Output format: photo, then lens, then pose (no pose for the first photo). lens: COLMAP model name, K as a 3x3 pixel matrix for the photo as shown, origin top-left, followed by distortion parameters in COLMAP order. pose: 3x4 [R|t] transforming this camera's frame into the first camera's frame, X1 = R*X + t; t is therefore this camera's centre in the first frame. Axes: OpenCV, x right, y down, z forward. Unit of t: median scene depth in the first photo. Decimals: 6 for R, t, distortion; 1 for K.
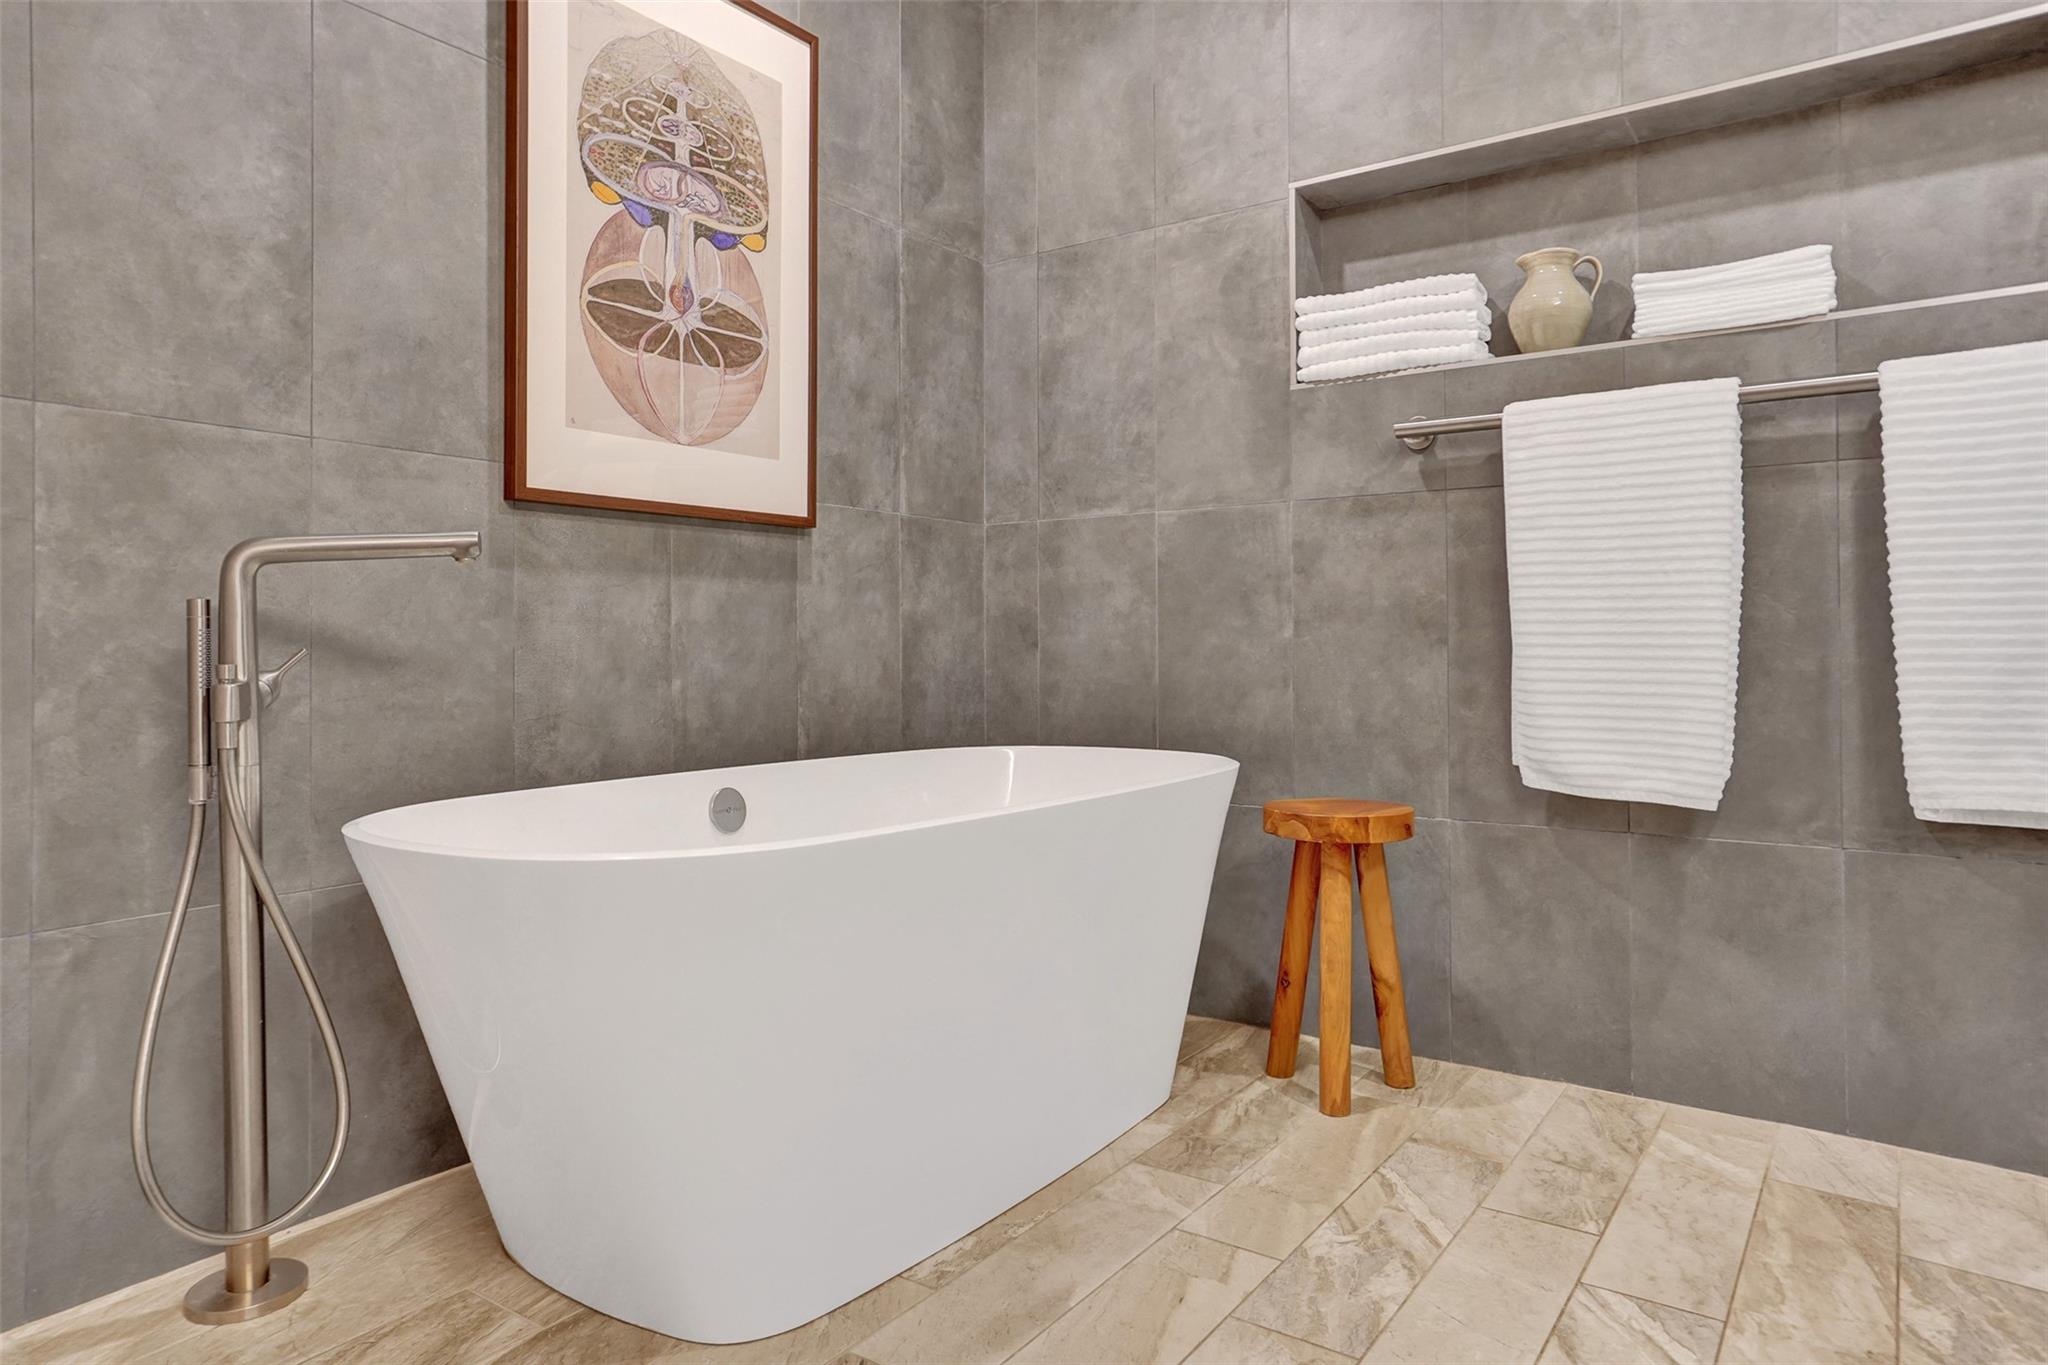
lens RADIAL K [[1242.8, 0, 1013.6], [0, 1242.8, 635.5], [0, 0, 1]] dist [-0.026865, 0.025247]
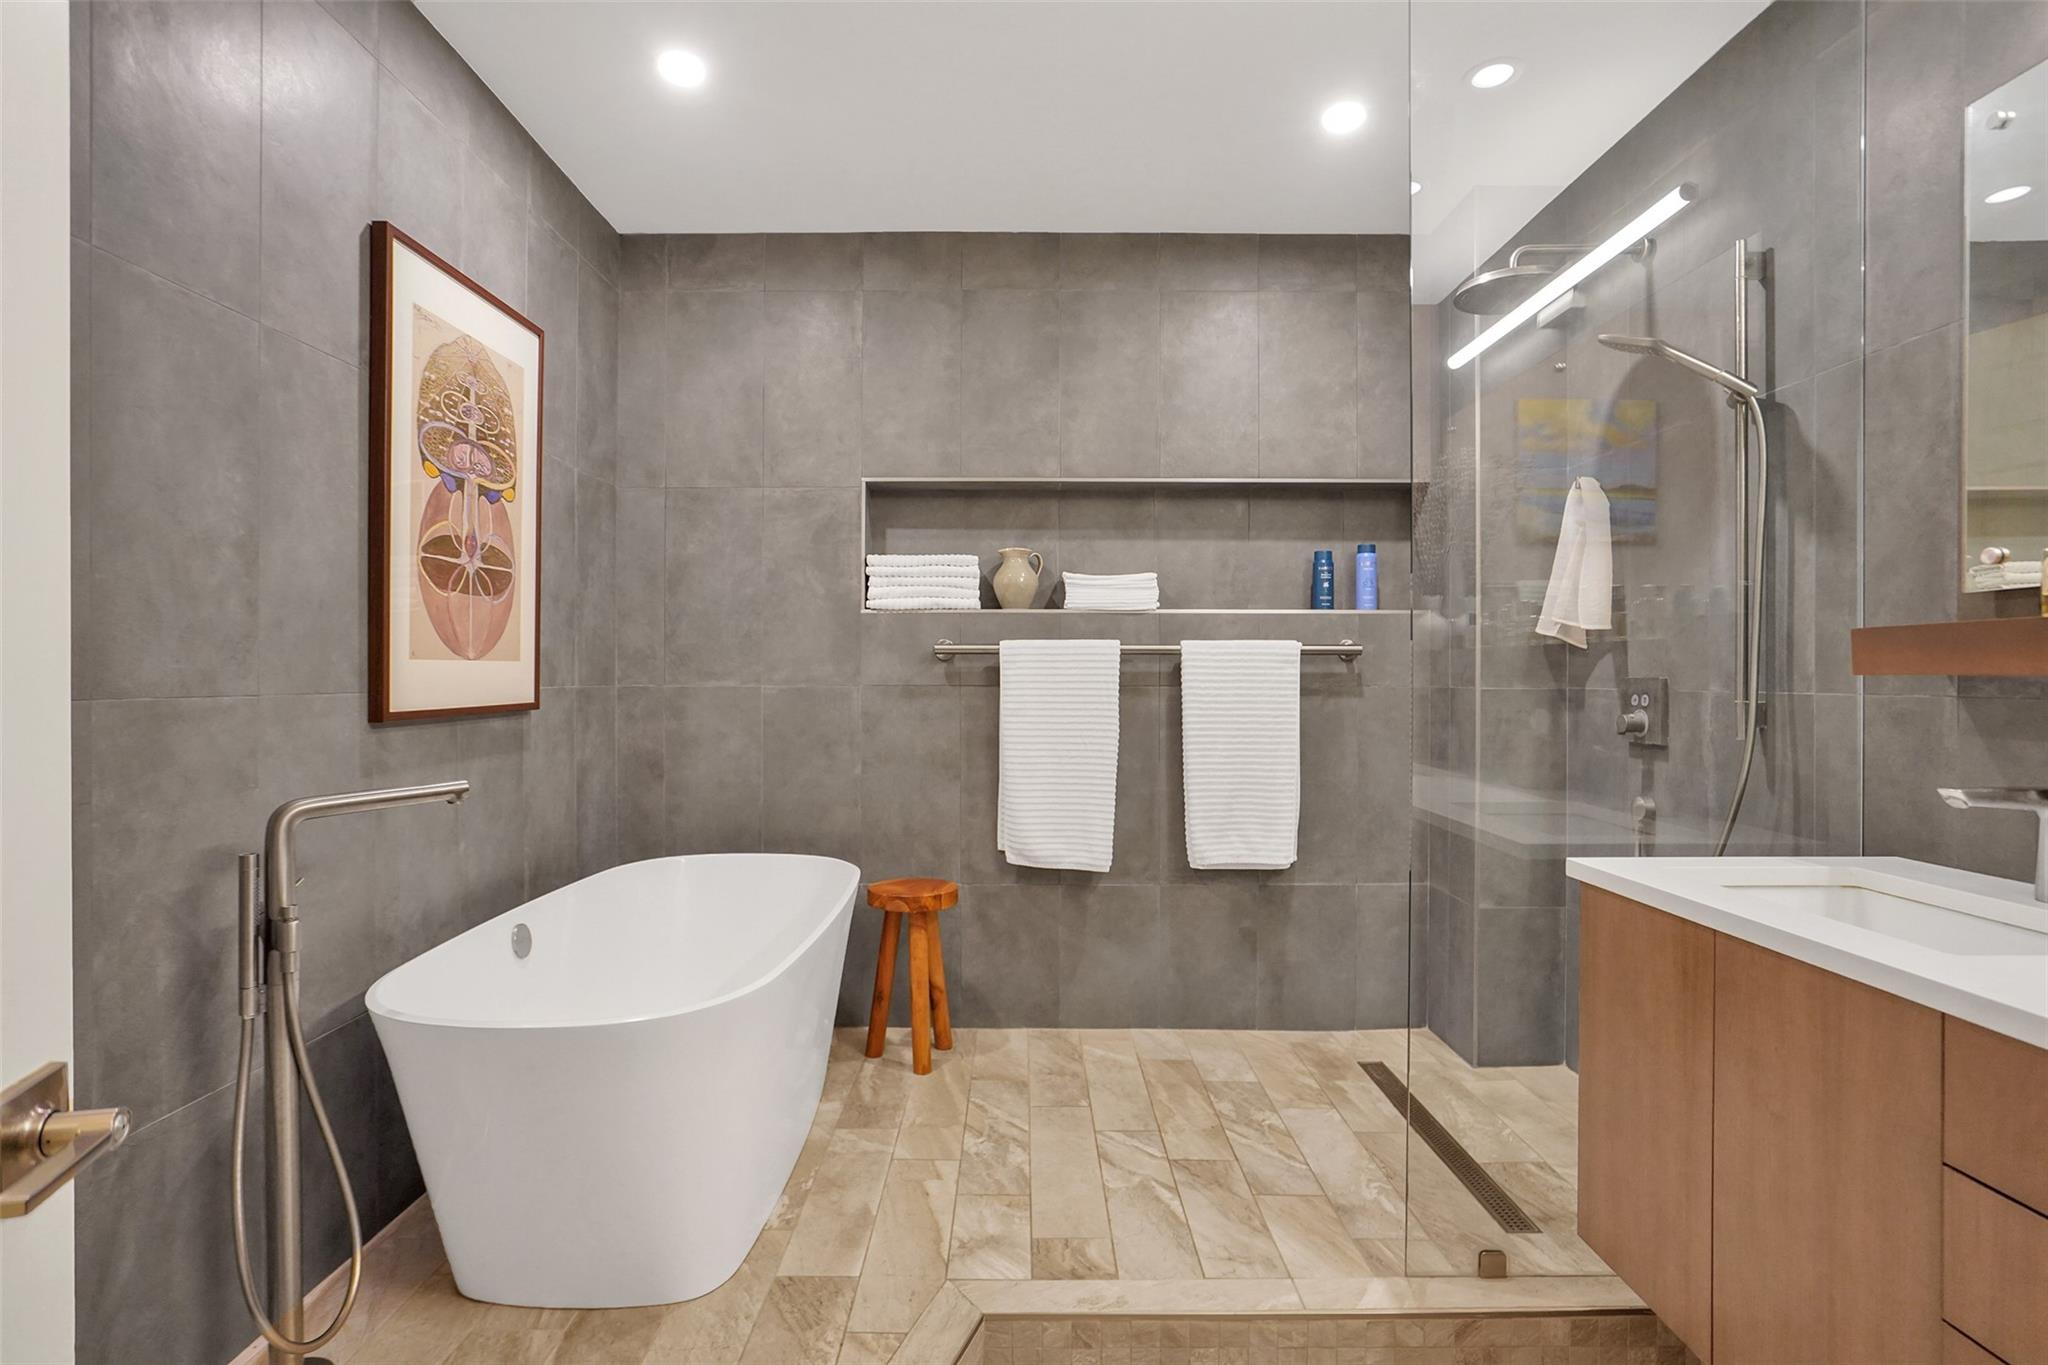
lens RADIAL K [[1040.3, 0, 1000.0], [0, 1040.3, 680.5], [0, 0, 1]] dist [-0.042966, 0.017222]
pose [[0.822141, -0.000067, 0.569283, -0.435213], [-0.009908, 0.999847, 0.014427, -0.158392], [-0.569197, -0.017501, 0.822015, -0.189211]]
